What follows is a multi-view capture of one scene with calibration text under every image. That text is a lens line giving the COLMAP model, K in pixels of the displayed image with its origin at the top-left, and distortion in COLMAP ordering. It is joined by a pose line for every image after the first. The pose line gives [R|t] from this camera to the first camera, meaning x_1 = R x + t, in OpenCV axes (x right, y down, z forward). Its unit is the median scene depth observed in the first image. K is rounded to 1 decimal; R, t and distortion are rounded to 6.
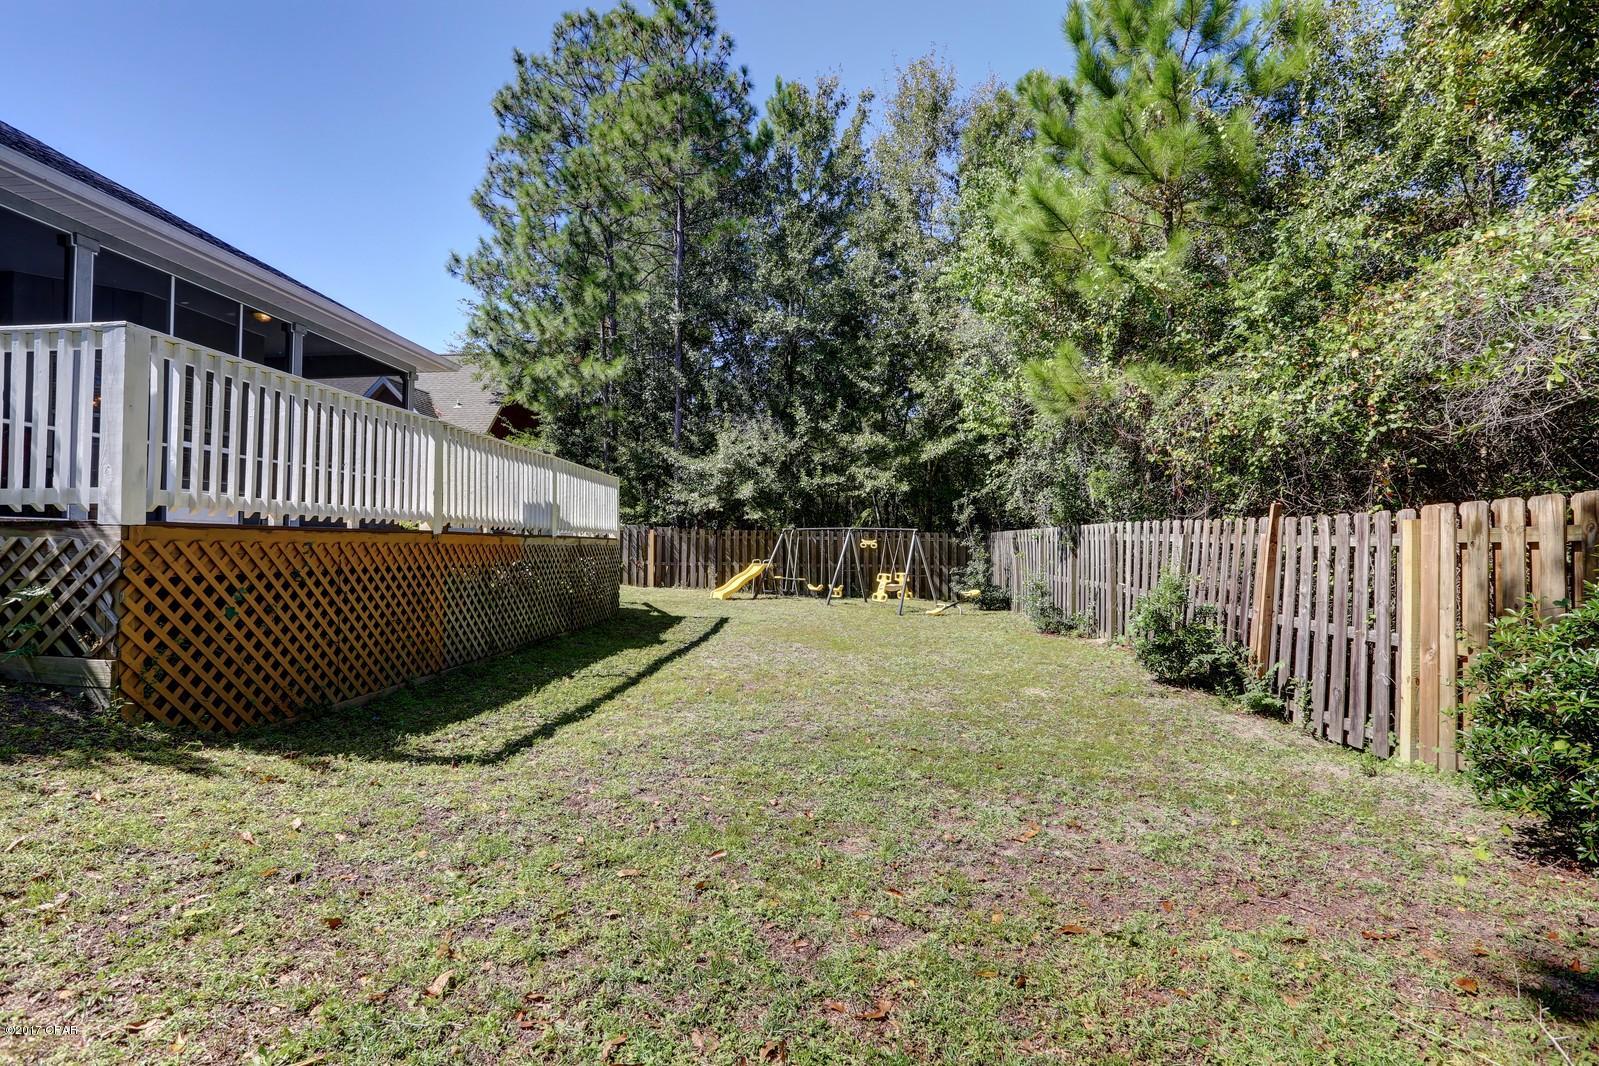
lens RADIAL K [[727.7, 0, 799.9], [0, 727.7, 536.7], [0, 0, 1]] dist [-0.027492, 0.000638]
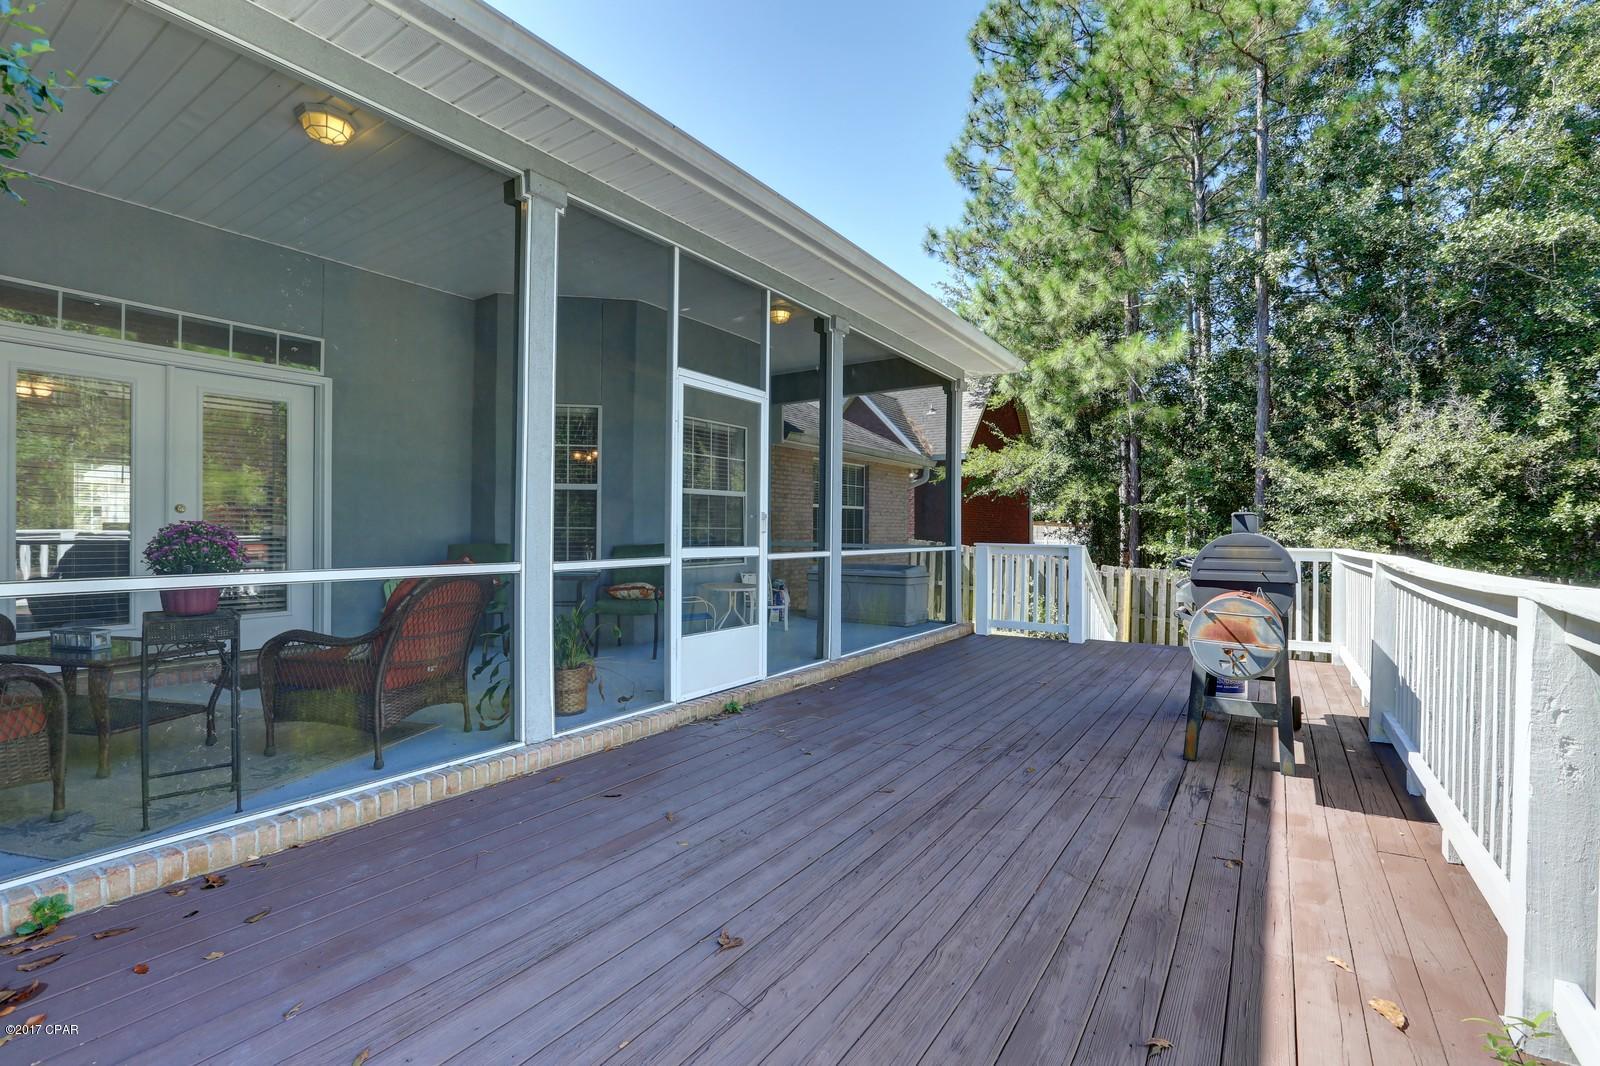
lens RADIAL K [[728.2, 0, 803.9], [0, 728.2, 532.3], [0, 0, 1]] dist [-0.027492, 0.000638]
pose [[0.867173, 0.008686, -0.497931, -0.212445], [-0.002579, 0.999913, 0.012950, -0.063111], [0.498000, -0.009946, 0.867120, 0.230640]]
